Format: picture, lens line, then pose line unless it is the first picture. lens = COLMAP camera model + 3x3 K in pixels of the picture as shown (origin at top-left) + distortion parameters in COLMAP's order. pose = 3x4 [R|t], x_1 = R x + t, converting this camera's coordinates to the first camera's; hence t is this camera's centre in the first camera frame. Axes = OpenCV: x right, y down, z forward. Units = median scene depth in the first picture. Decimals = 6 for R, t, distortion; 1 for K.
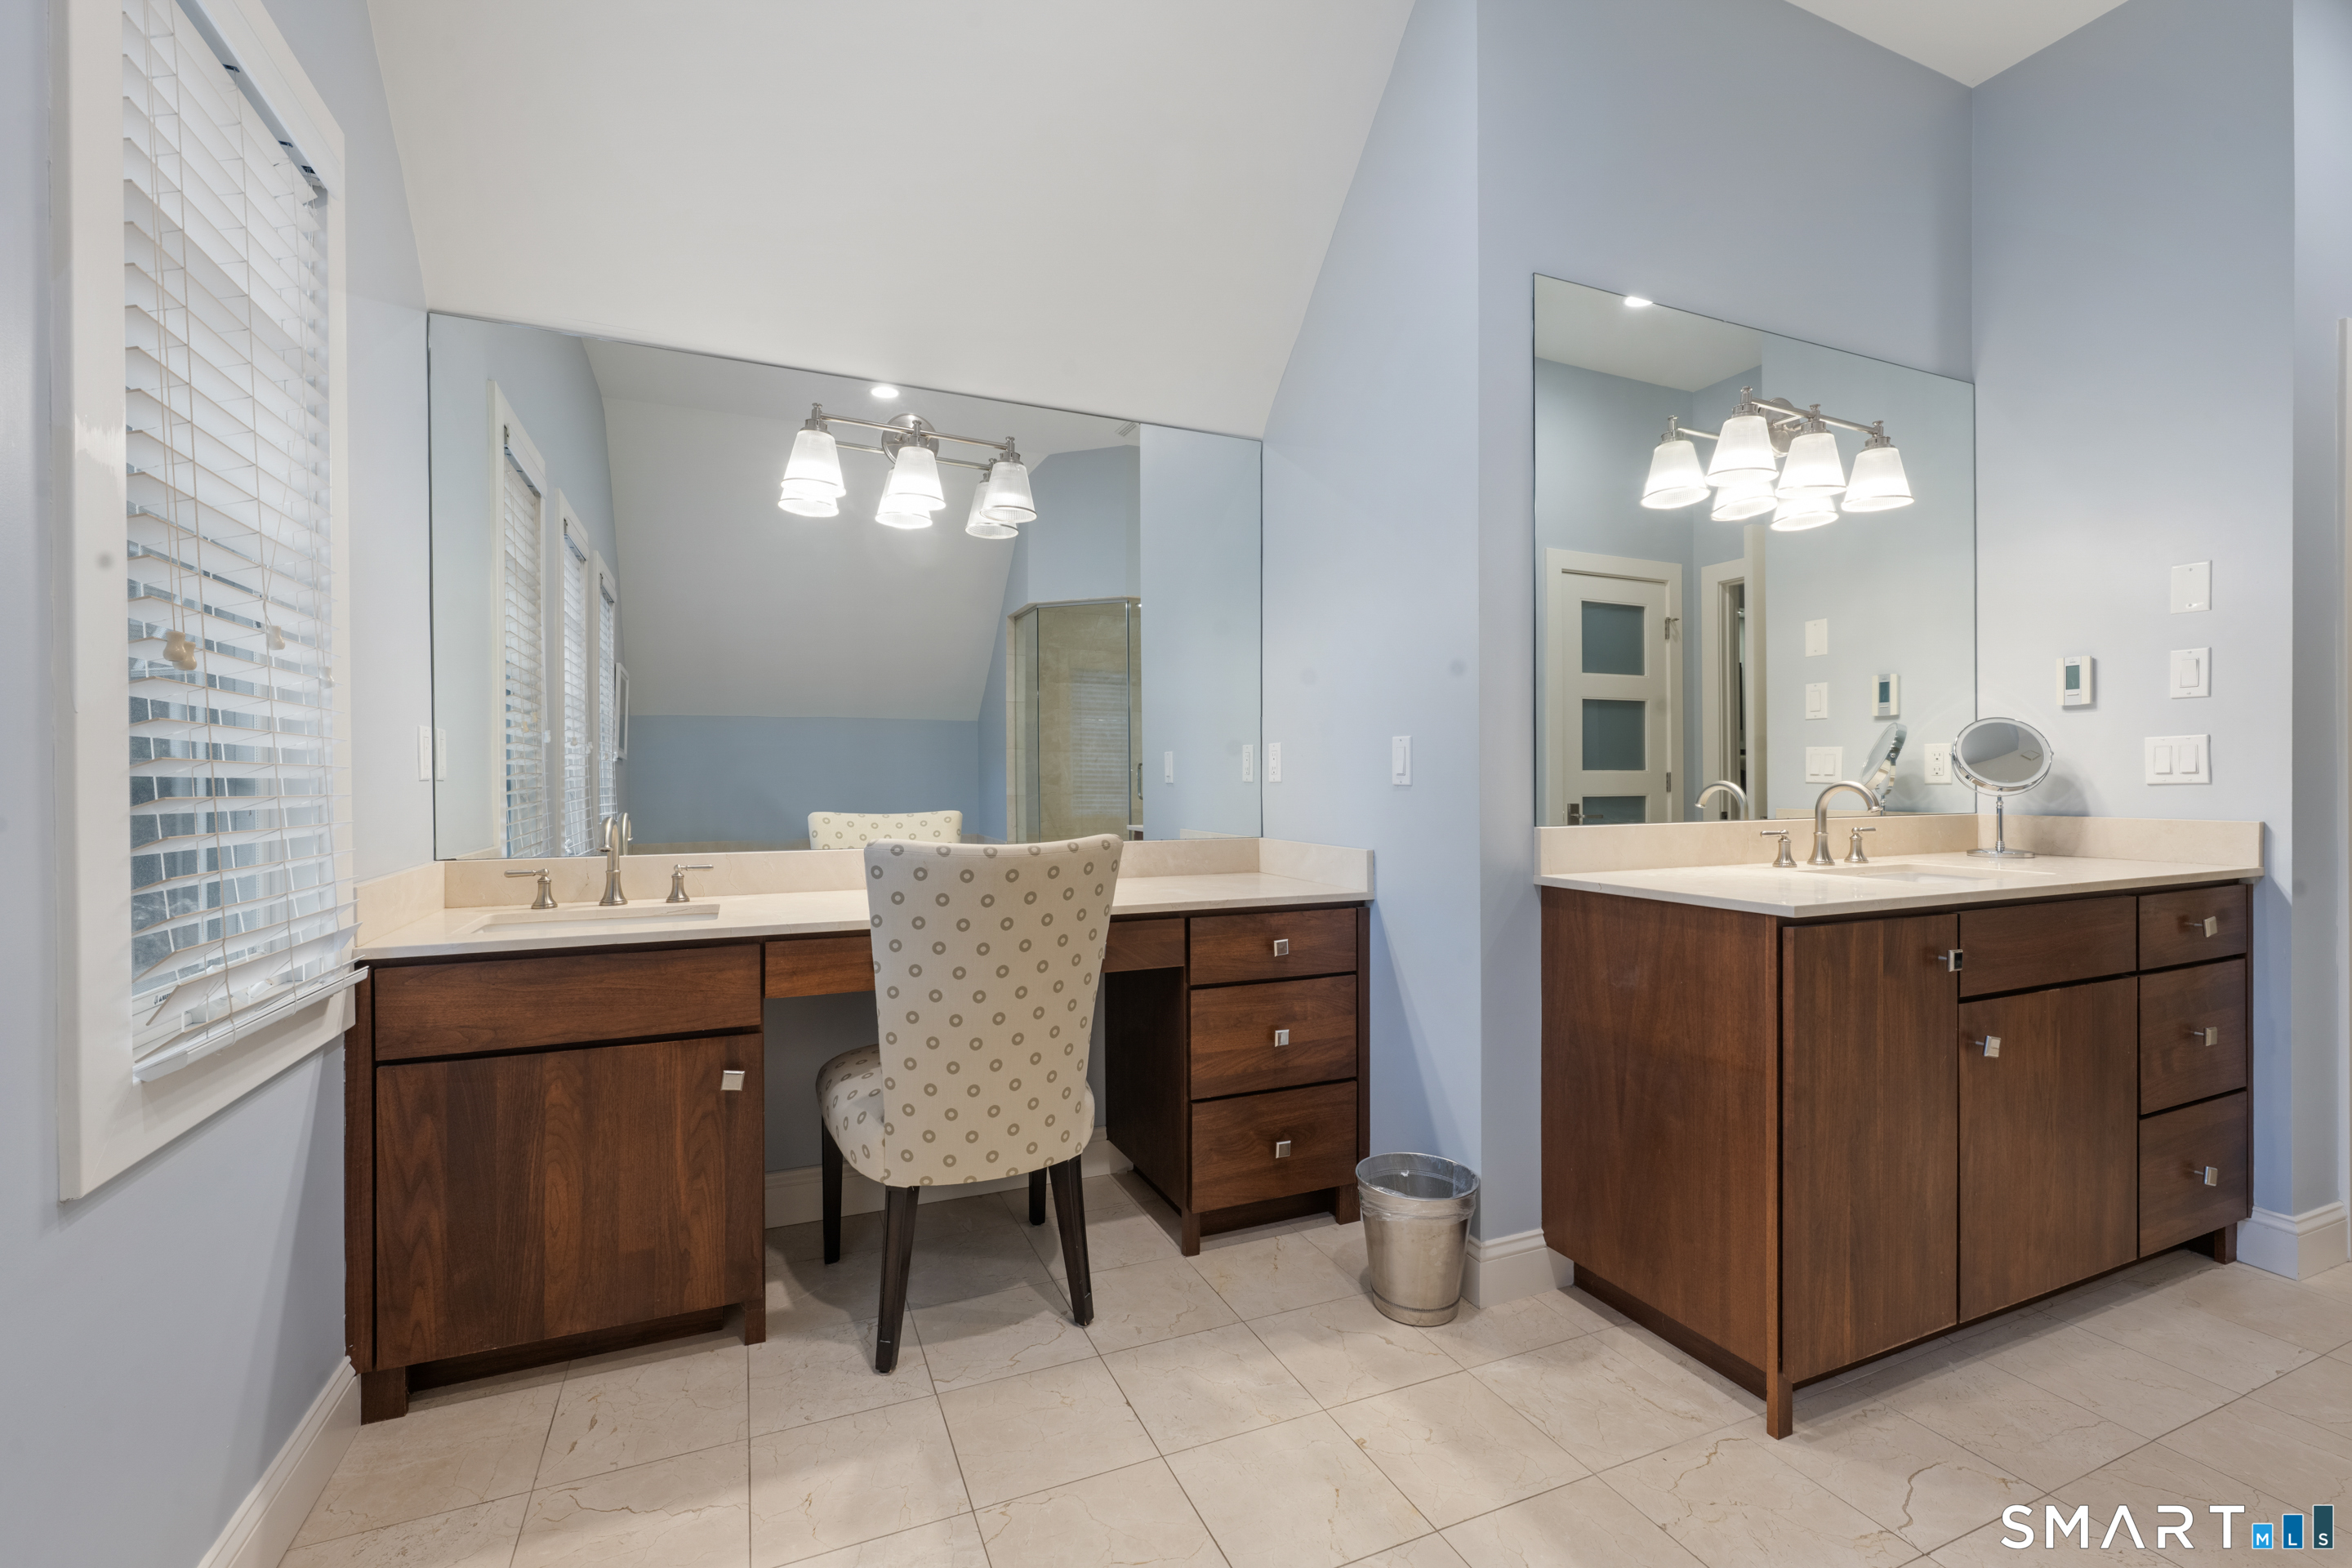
lens RADIAL K [[1028.7, 0, 1180.7], [0, 1028.7, 785.3], [0, 0, 1]] dist [0.001766, 0.000859]
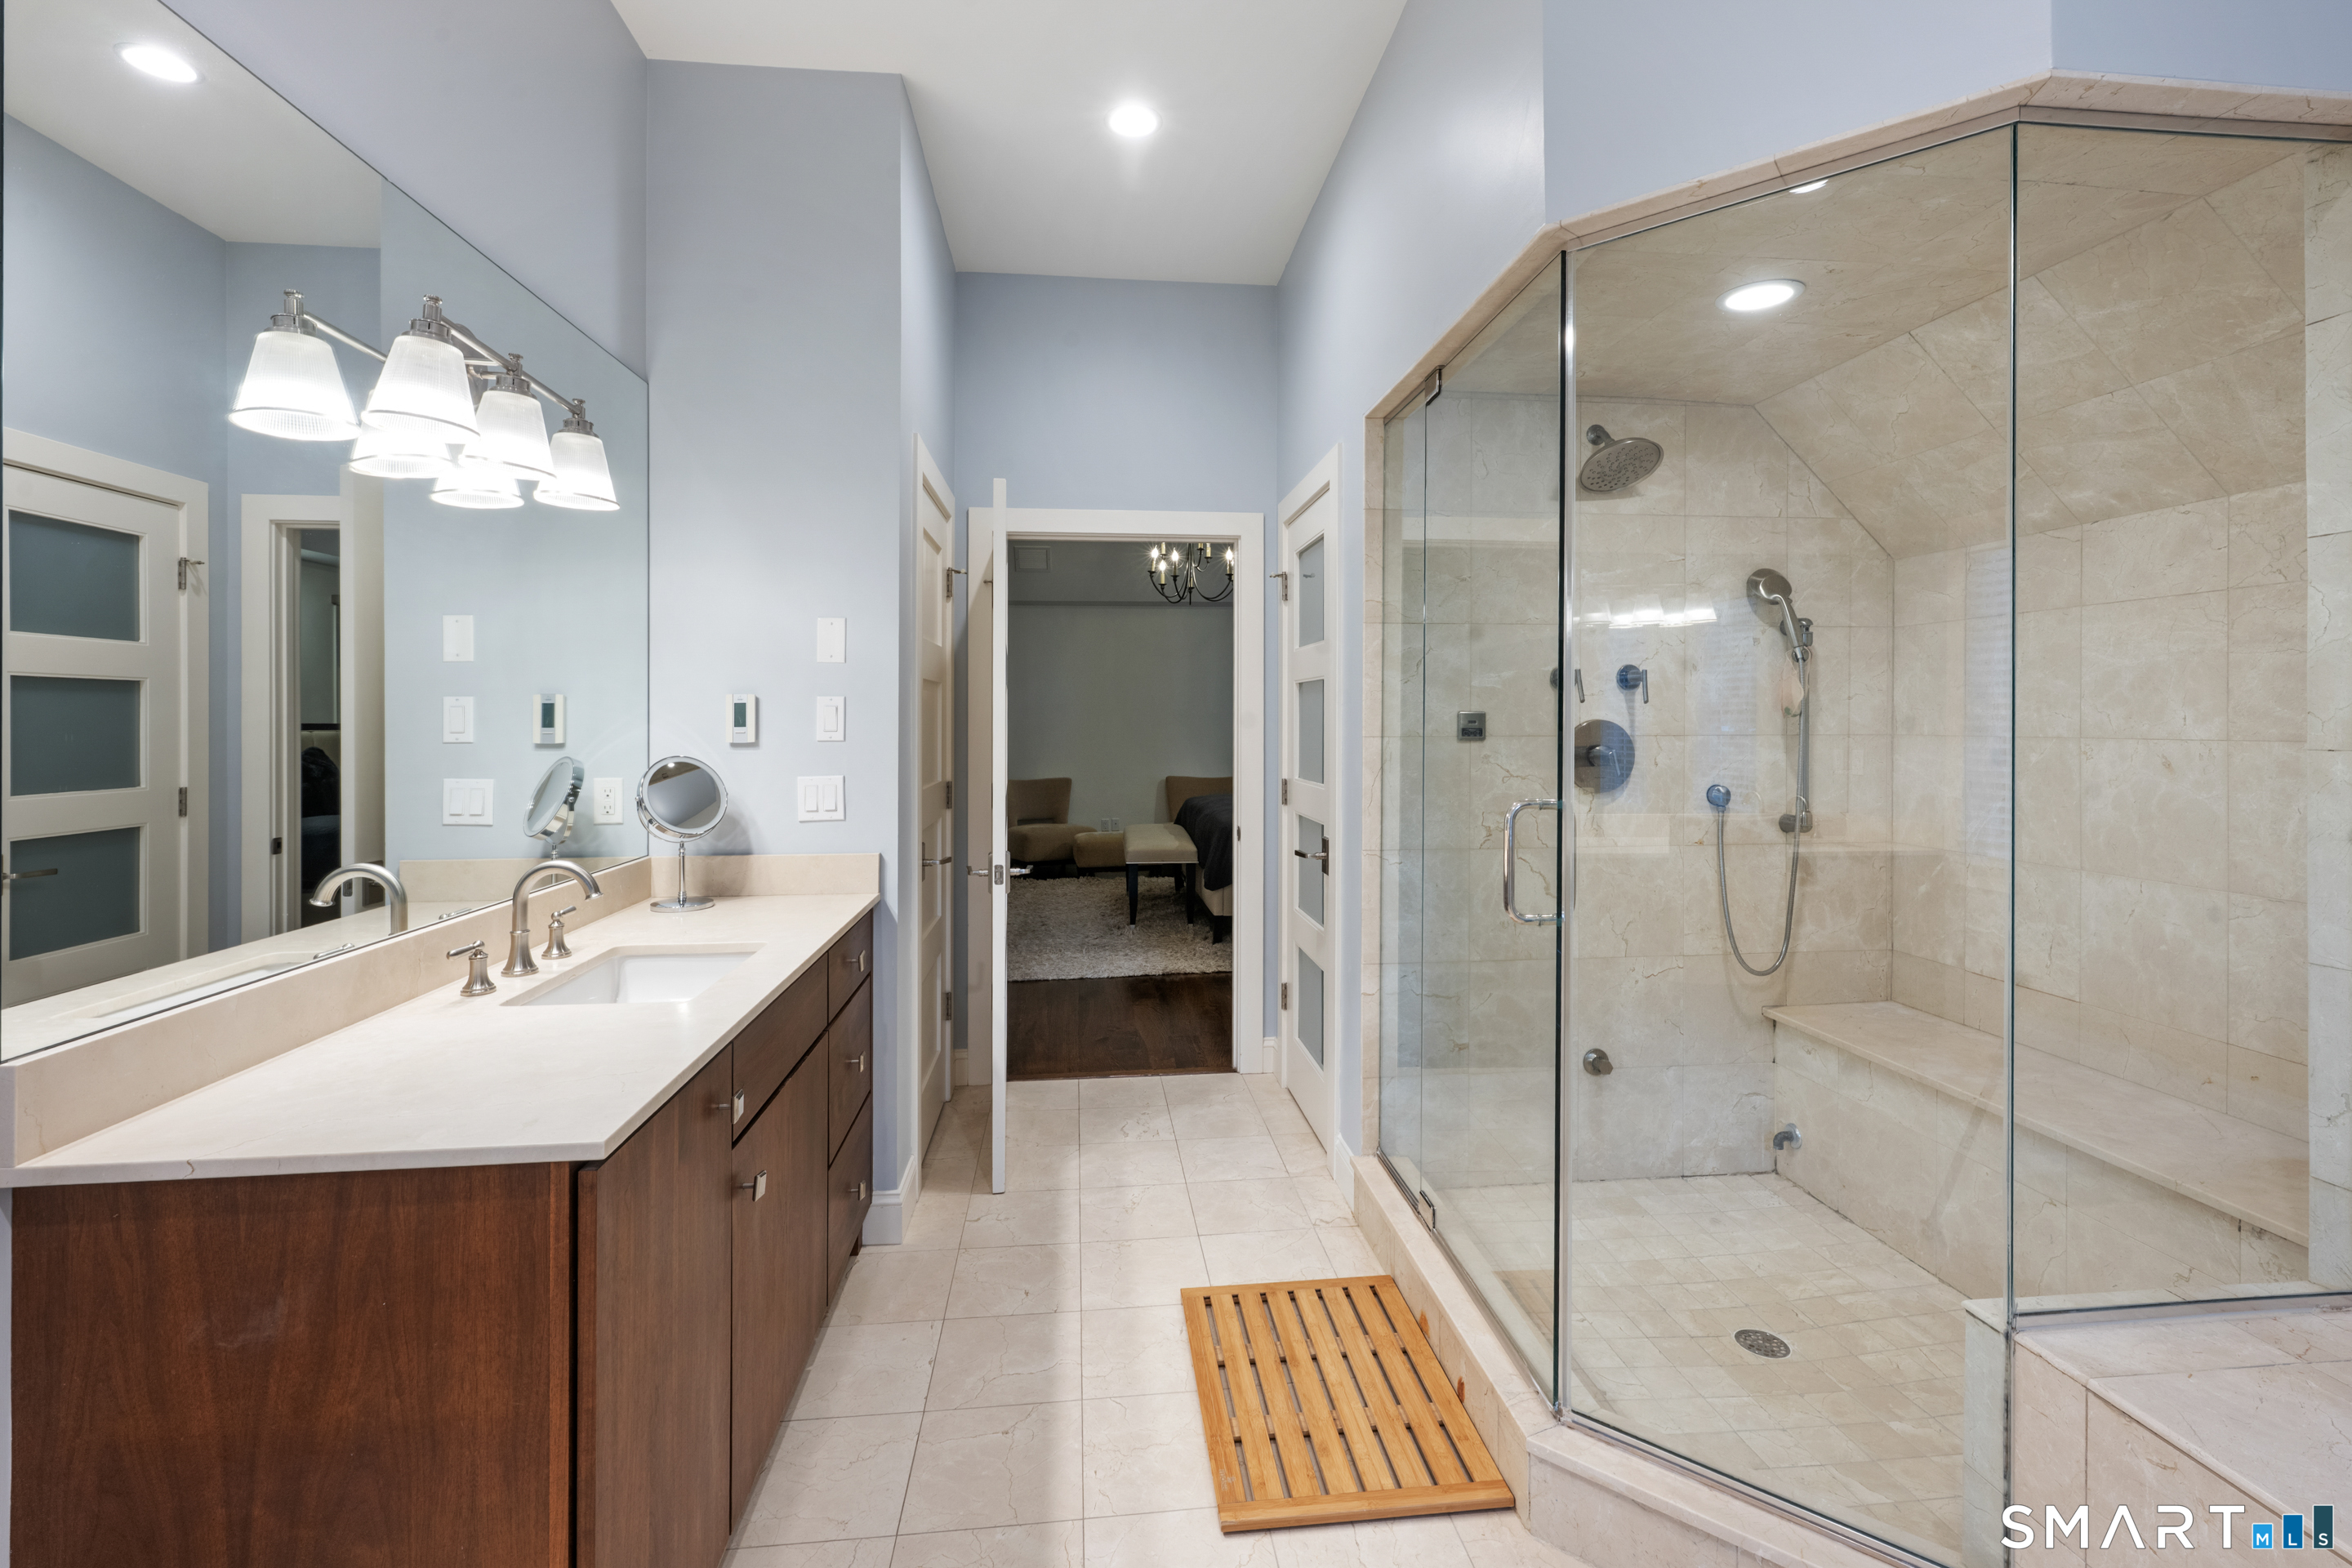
lens RADIAL K [[1028.7, 0, 1169.2], [0, 1028.7, 719.0], [0, 0, 1]] dist [0.001766, 0.000859]
pose [[0.310165, -0.000700, 0.950682, 0.055858], [-0.003681, 0.999991, 0.001938, -0.104855], [-0.950676, -0.004101, 0.310160, 0.304710]]
